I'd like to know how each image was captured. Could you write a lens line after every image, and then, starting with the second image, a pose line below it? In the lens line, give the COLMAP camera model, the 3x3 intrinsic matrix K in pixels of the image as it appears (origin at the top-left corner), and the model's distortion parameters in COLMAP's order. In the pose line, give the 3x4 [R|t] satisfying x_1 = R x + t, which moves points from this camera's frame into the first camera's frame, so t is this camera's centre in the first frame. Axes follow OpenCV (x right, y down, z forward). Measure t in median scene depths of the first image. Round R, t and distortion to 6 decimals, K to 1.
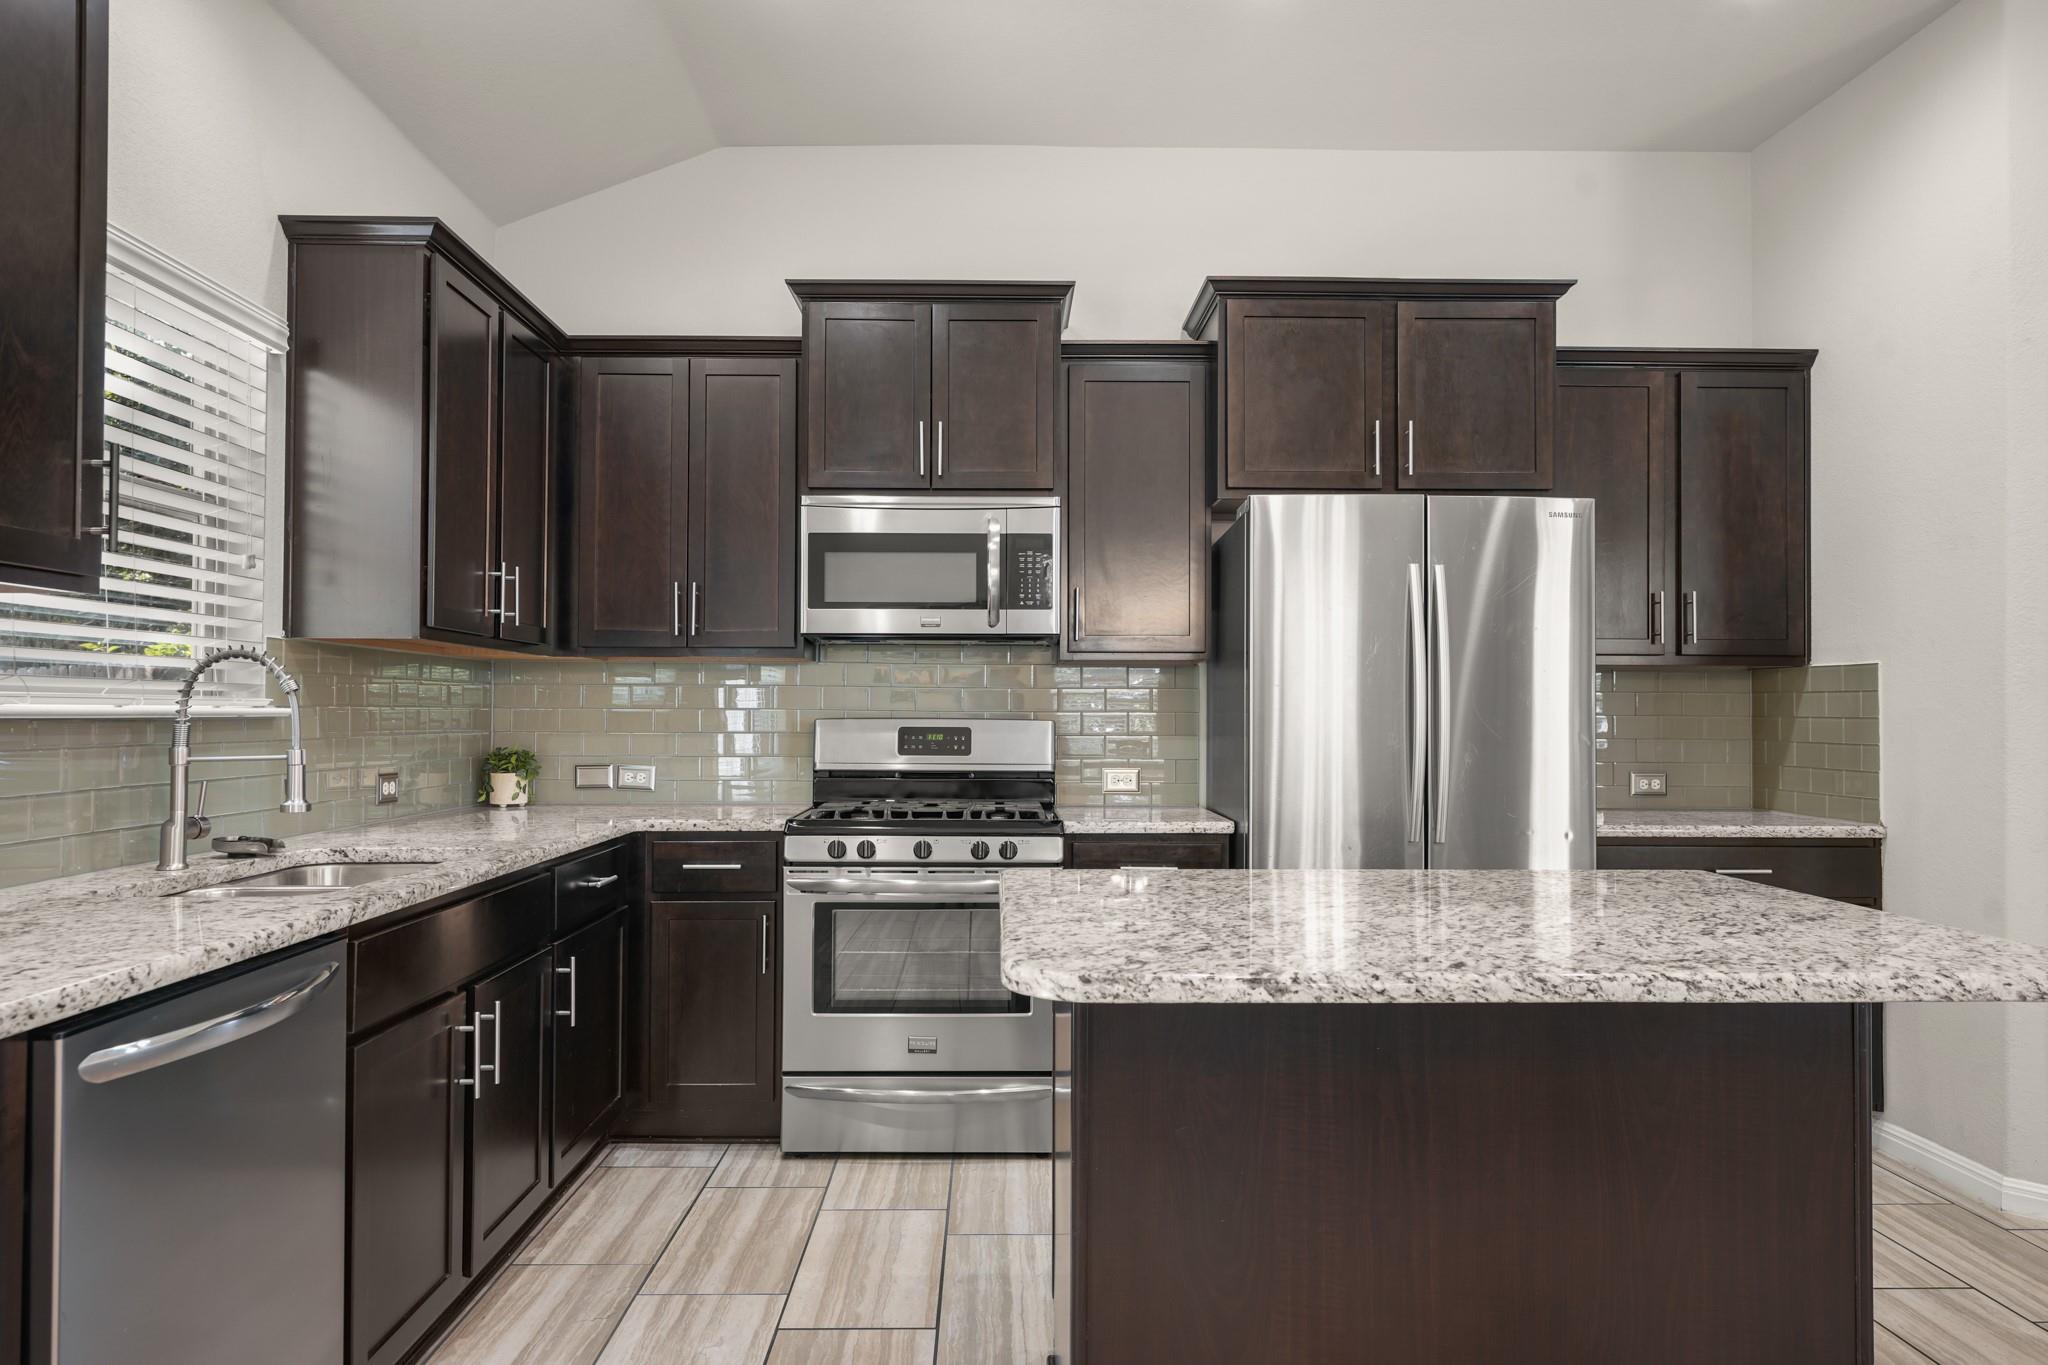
lens RADIAL K [[1288.3, 0, 1016.7], [0, 1288.3, 700.0], [0, 0, 1]] dist [0.003607, -0.001764]
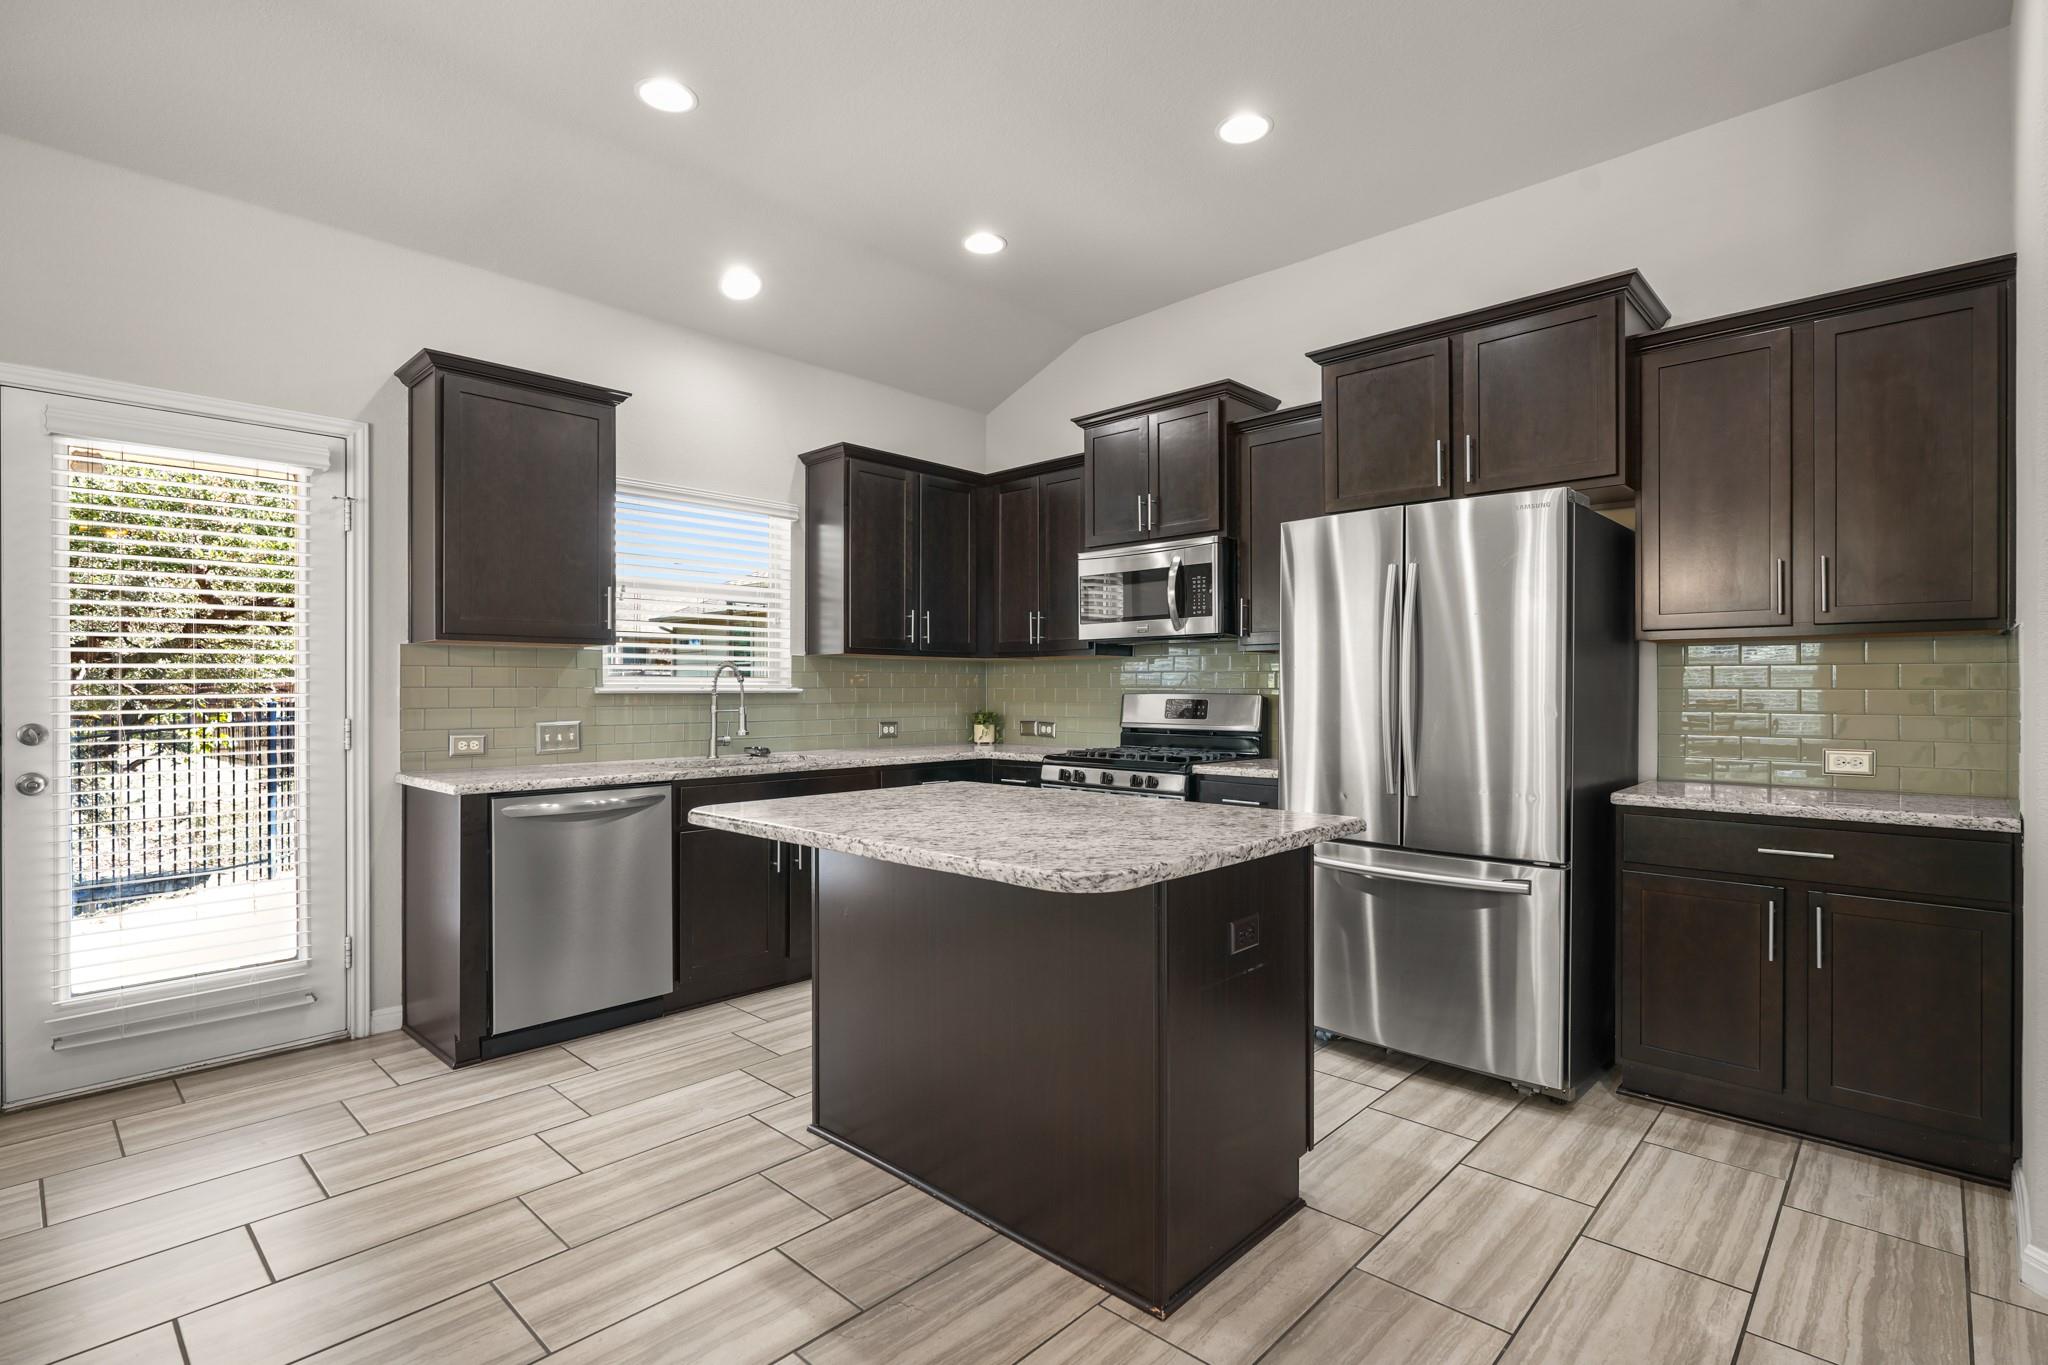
lens RADIAL K [[980.5, 0, 1015.9], [0, 980.5, 691.0], [0, 0, 1]] dist [-0.001440, 0.000586]
pose [[0.711508, -0.003872, -0.702667, 0.633312], [0.010780, 0.999927, 0.005405, 0.003896], [0.702595, -0.011421, 0.711498, 0.084870]]
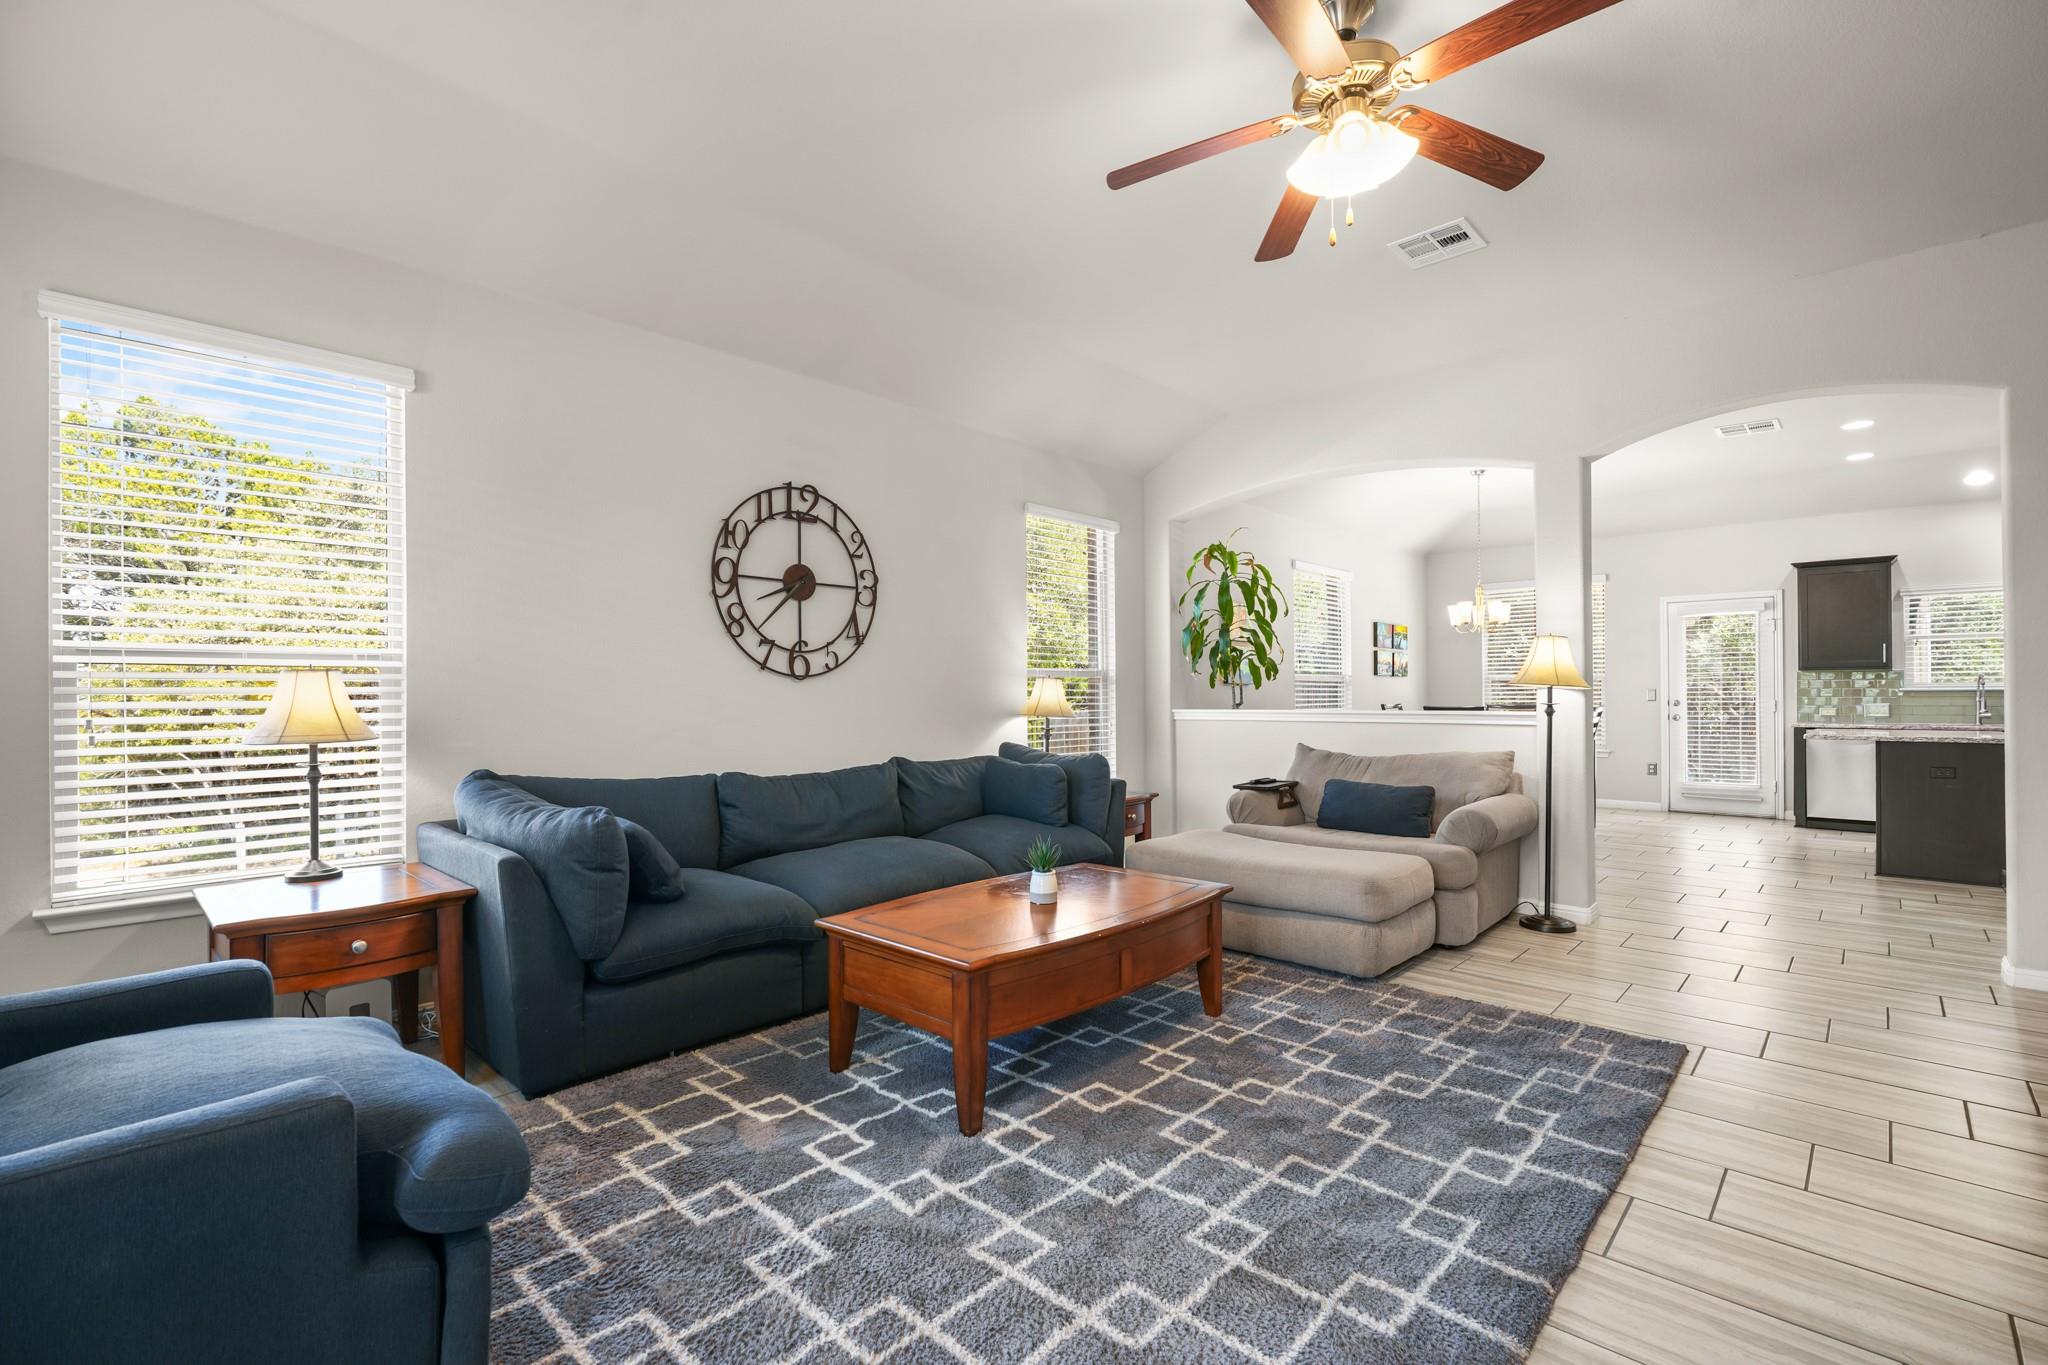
lens RADIAL K [[929.0, 0, 1022.8], [0, 929.0, 692.7], [0, 0, 1]] dist [-0.006814, -0.000732]
pose [[-0.695337, -0.002327, -0.718680, 2.549352], [0.008768, 0.999893, -0.011720, 0.020317], [0.718630, -0.014451, -0.695242, 0.555634]]
